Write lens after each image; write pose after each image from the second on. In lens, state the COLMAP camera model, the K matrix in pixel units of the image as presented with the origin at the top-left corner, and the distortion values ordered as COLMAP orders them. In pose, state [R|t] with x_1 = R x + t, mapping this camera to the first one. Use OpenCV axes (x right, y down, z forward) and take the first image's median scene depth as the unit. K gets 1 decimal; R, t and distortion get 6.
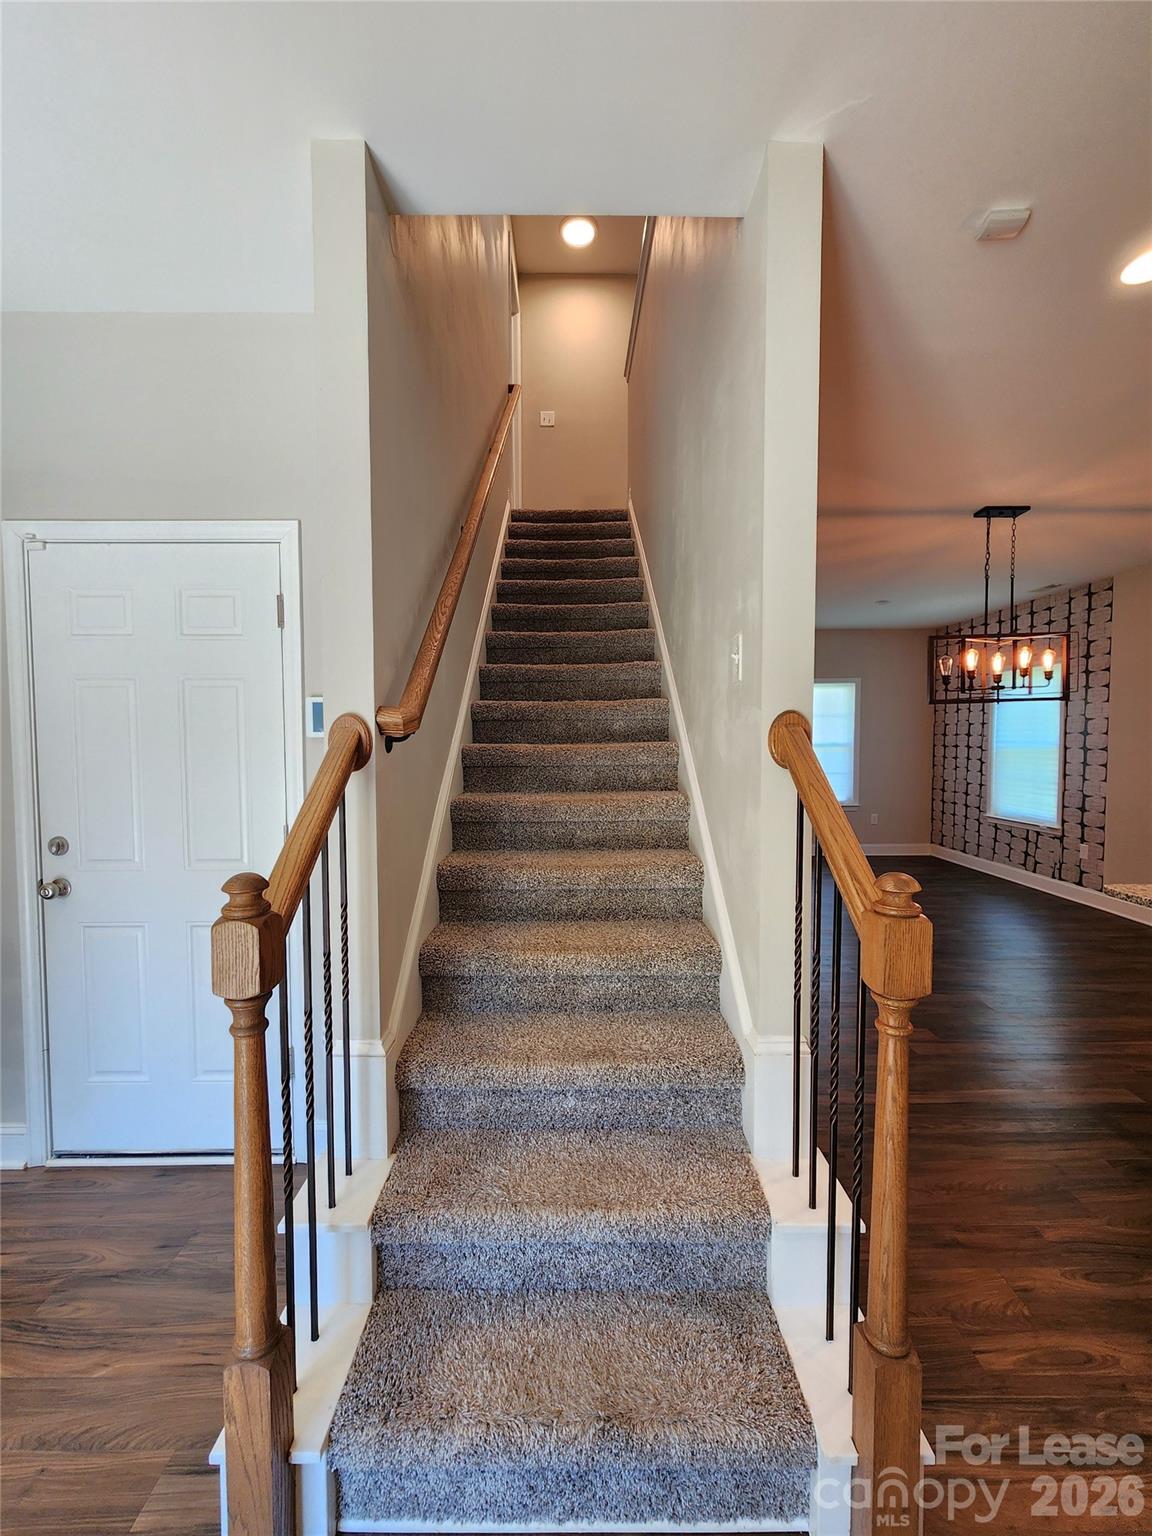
lens RADIAL K [[631.5, 0, 576.0], [0, 631.5, 768.0], [0, 0, 1]] dist [-0.000707, -0.000077]
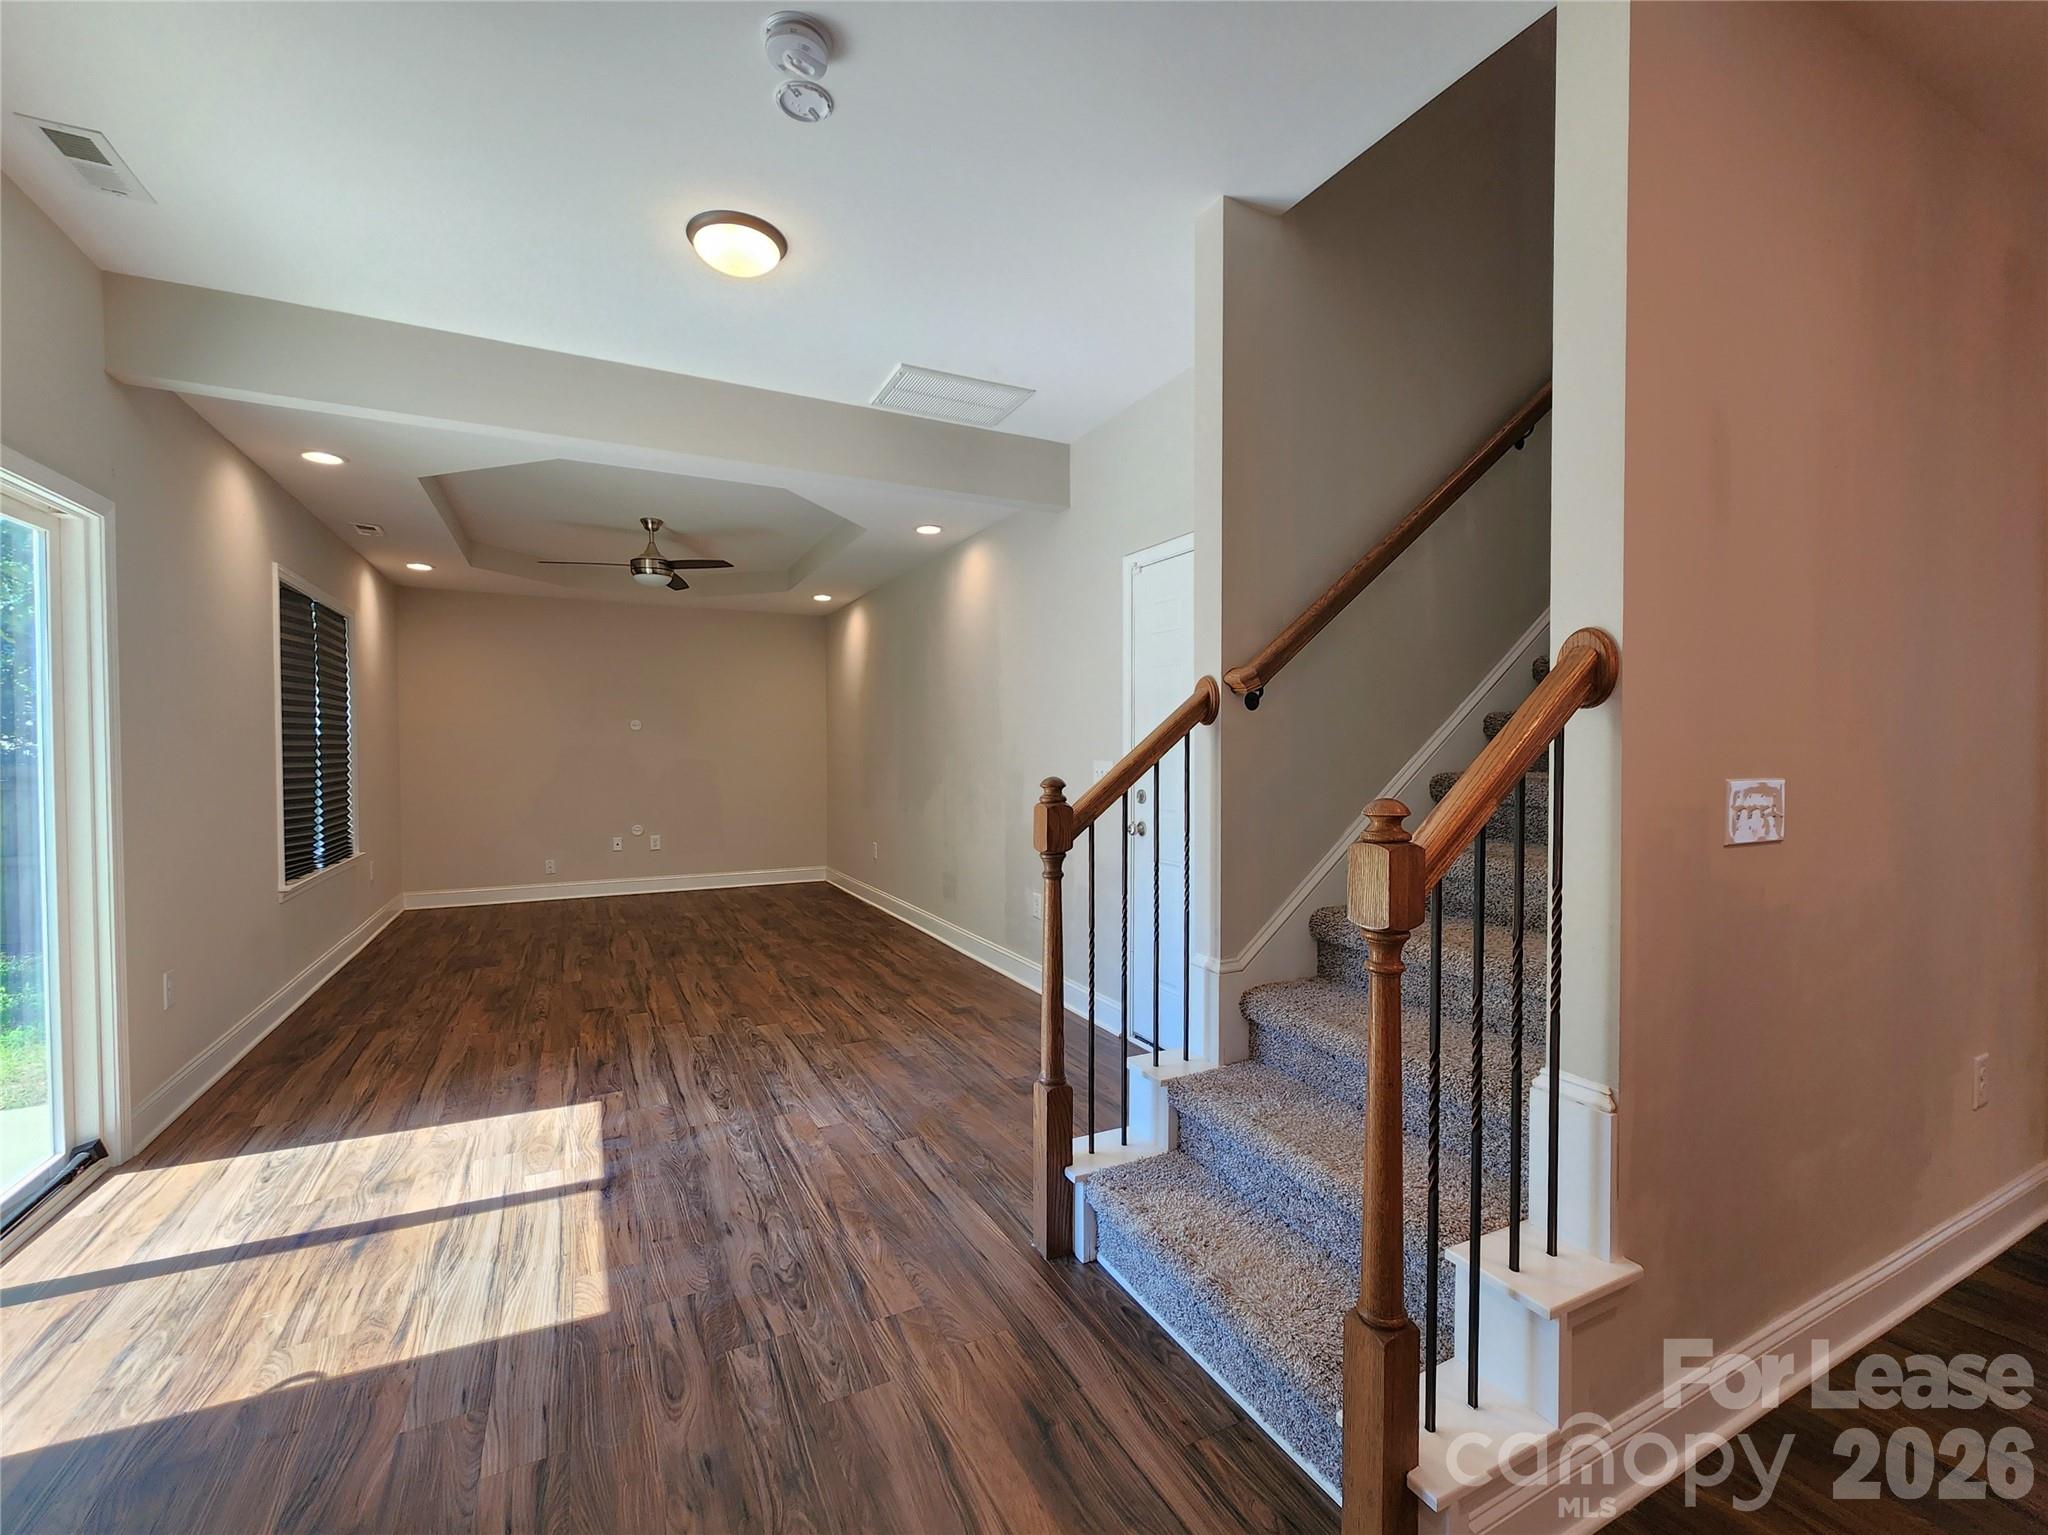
lens RADIAL K [[867.5, 0, 1024.0], [0, 867.5, 767.5], [0, 0, 1]] dist [0.008759, -0.000038]
pose [[0.446768, 0.024489, -0.894315, 1.031729], [-0.044759, 0.998985, 0.004995, 0.099640], [0.893530, 0.037797, 0.447410, -0.038130]]
